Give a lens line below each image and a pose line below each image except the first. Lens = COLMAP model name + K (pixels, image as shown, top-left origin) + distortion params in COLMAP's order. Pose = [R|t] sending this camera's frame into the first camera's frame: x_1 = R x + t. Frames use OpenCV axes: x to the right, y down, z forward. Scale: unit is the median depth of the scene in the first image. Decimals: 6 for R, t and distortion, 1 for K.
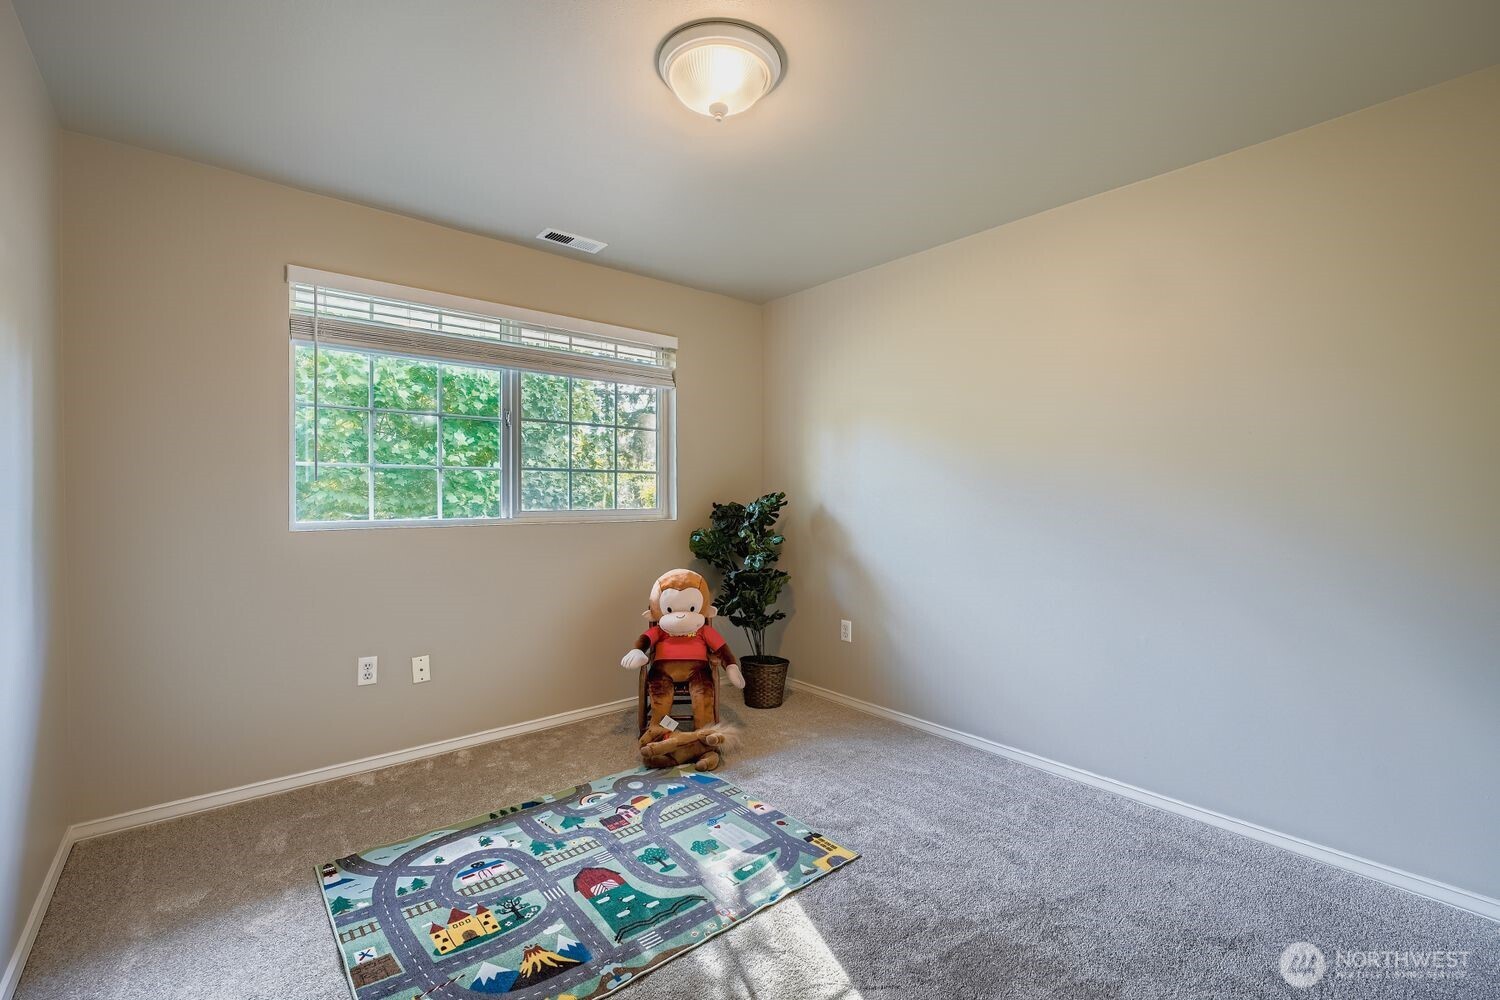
lens RADIAL K [[618.5, 0, 764.2], [0, 618.5, 504.6], [0, 0, 1]] dist [-0.007122, -0.000234]
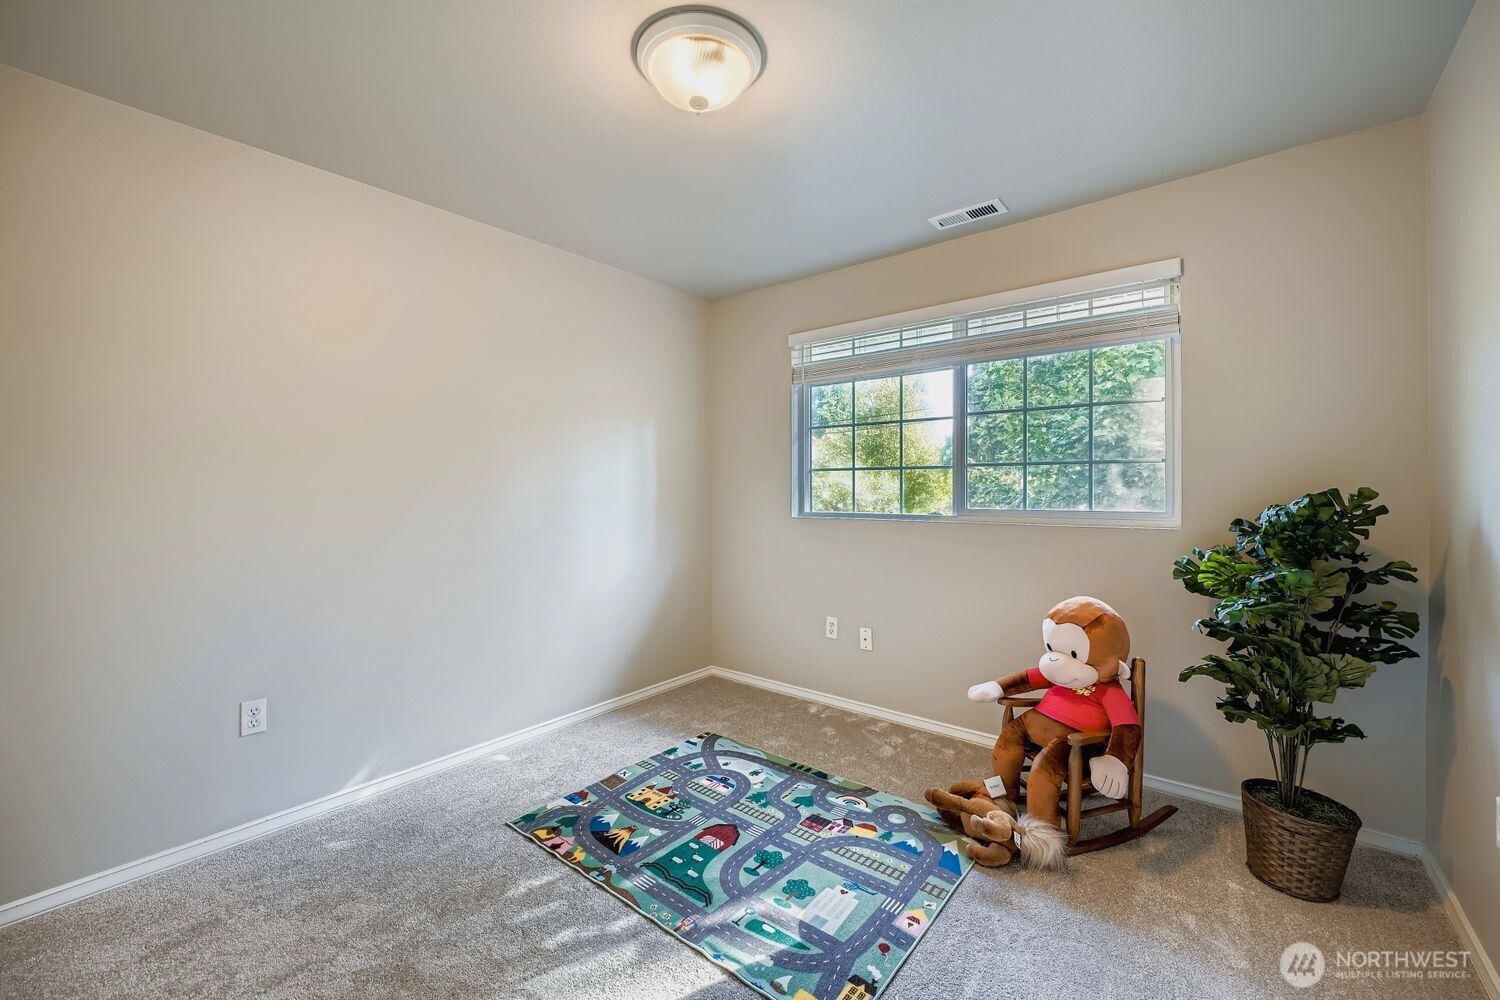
lens RADIAL K [[618.5, 0, 762.7], [0, 618.5, 489.7], [0, 0, 1]] dist [-0.007122, -0.000234]
pose [[0.183227, -0.001746, -0.983069, 0.765885], [-0.017084, 0.999842, -0.004960, -0.013612], [0.982922, 0.017703, 0.183168, 0.777526]]
